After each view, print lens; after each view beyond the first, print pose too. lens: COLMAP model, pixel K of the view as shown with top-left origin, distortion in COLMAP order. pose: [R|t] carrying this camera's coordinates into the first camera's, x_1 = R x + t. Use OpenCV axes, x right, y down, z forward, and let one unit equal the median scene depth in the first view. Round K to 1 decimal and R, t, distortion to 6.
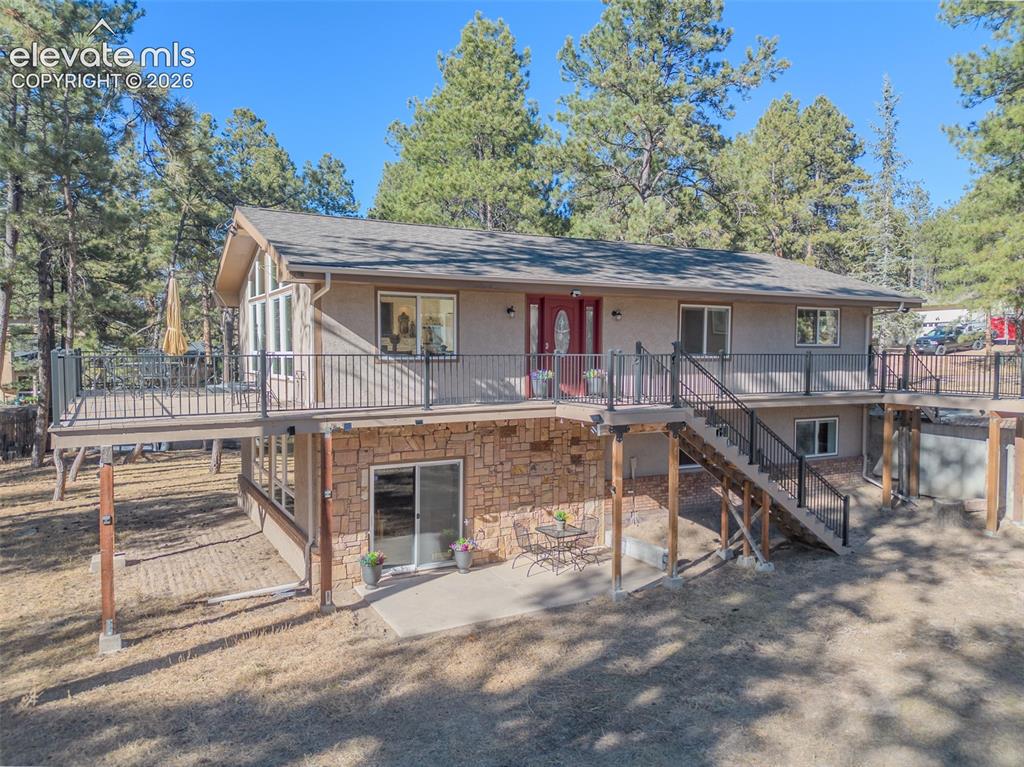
lens RADIAL K [[718.1, 0, 517.0], [0, 718.1, 387.4], [0, 0, 1]] dist [0.065889, -0.022568]
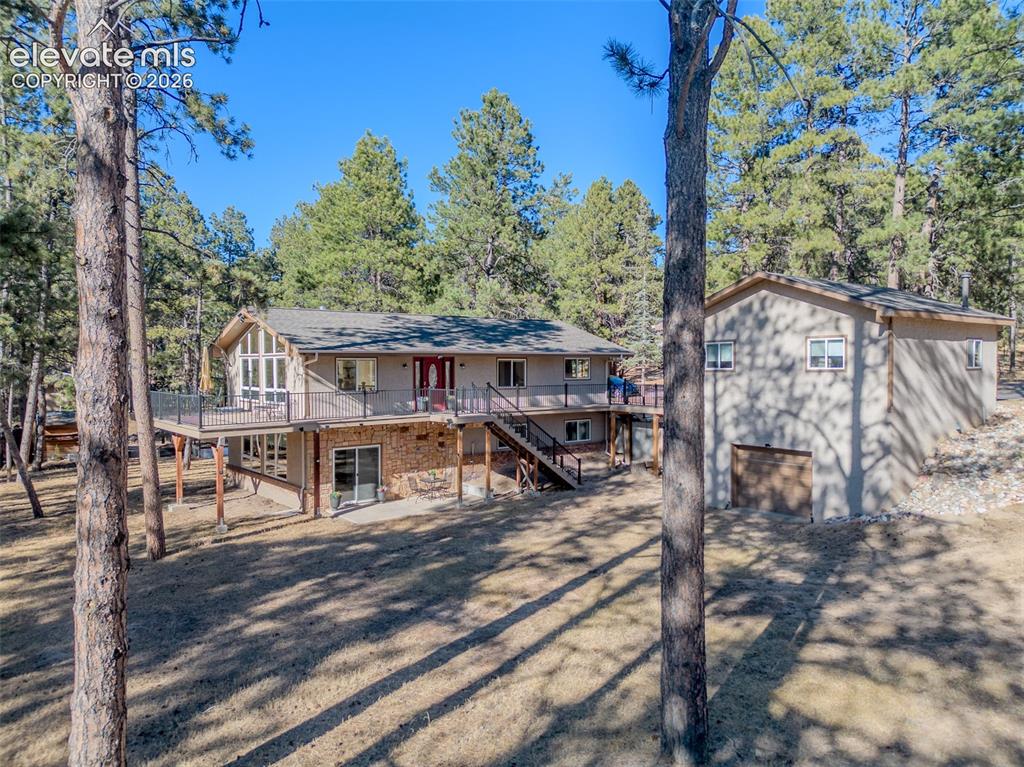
lens RADIAL K [[718.1, 0, 517.7], [0, 718.1, 391.1], [0, 0, 1]] dist [0.065889, -0.022568]
pose [[0.984744, -0.012722, 0.173546, -0.044958], [0.015065, 0.999812, -0.012191, -0.011860], [-0.173358, 0.014619, 0.984750, -0.882129]]
